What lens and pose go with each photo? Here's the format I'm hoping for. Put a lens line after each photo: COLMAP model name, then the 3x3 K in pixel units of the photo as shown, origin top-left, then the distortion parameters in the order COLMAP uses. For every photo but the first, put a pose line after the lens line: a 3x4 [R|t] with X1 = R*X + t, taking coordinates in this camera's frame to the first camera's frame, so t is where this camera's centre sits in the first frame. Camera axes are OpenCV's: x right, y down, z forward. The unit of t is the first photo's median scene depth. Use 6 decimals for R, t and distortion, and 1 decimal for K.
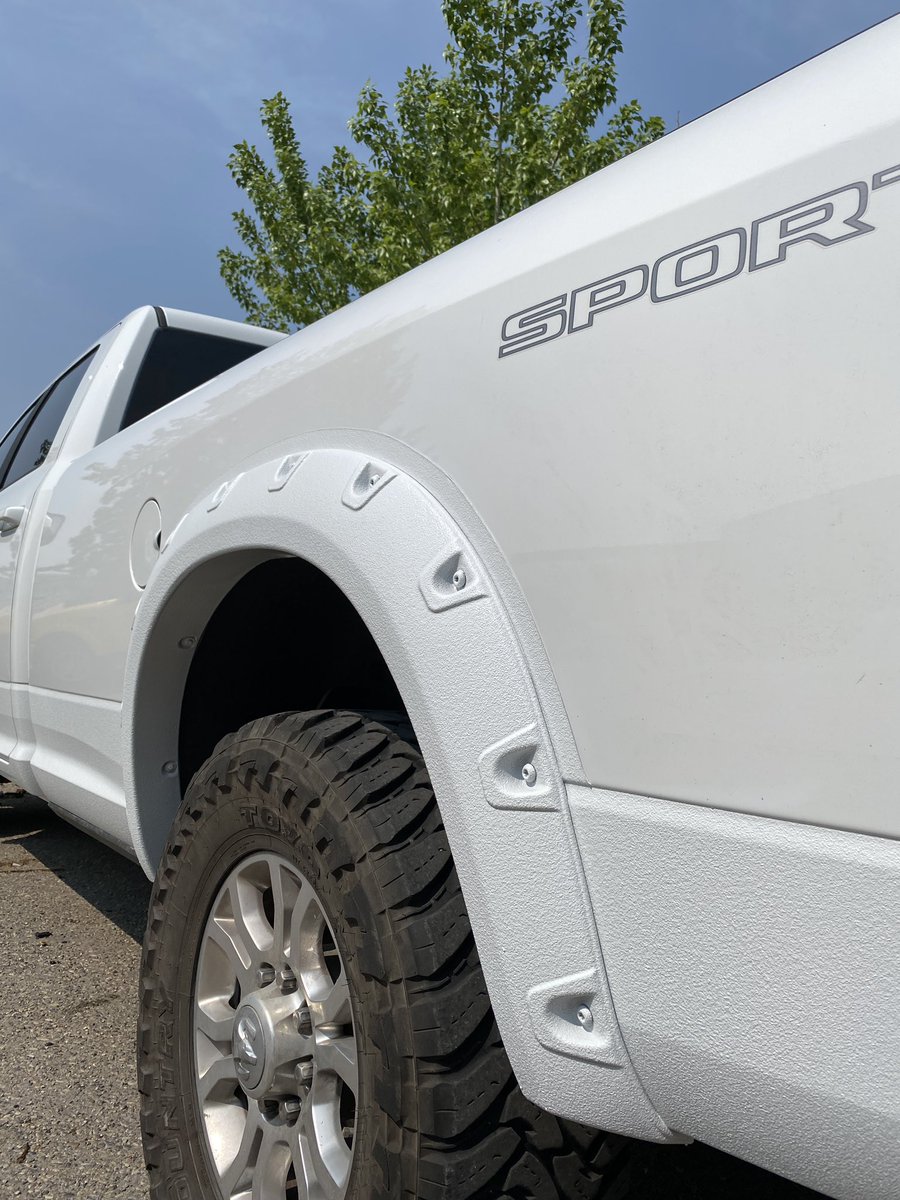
lens RADIAL K [[940.0, 0, 450.0], [0, 940.0, 600.0], [0, 0, 1]] dist [0.006086, -0.000197]
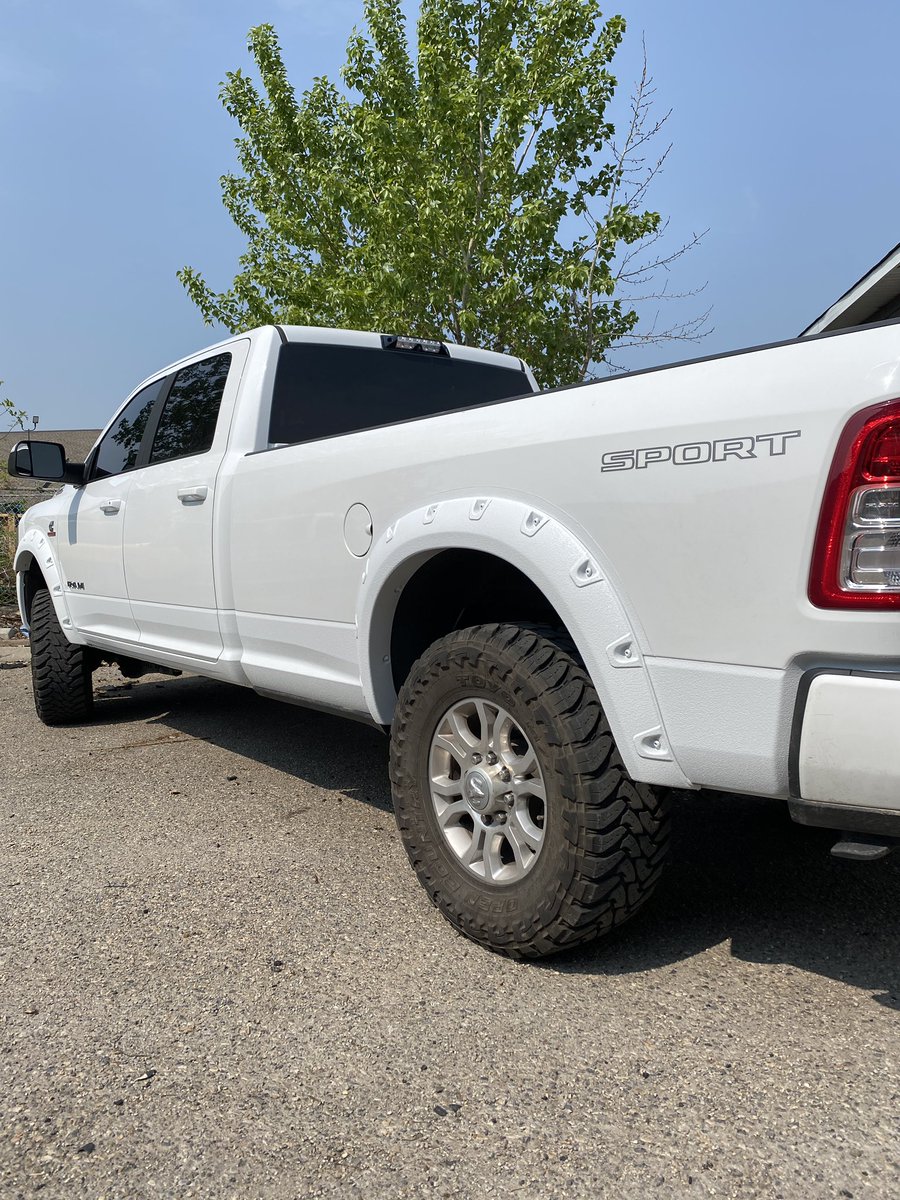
lens RADIAL K [[924.2, 0, 450.0], [0, 924.2, 600.0], [0, 0, 1]] dist [0.159789, -0.230257]
pose [[0.996916, -0.074031, 0.026043, -0.296113], [0.069554, 0.987174, 0.143697, -0.228671], [-0.036347, -0.141443, 0.989279, -0.938468]]
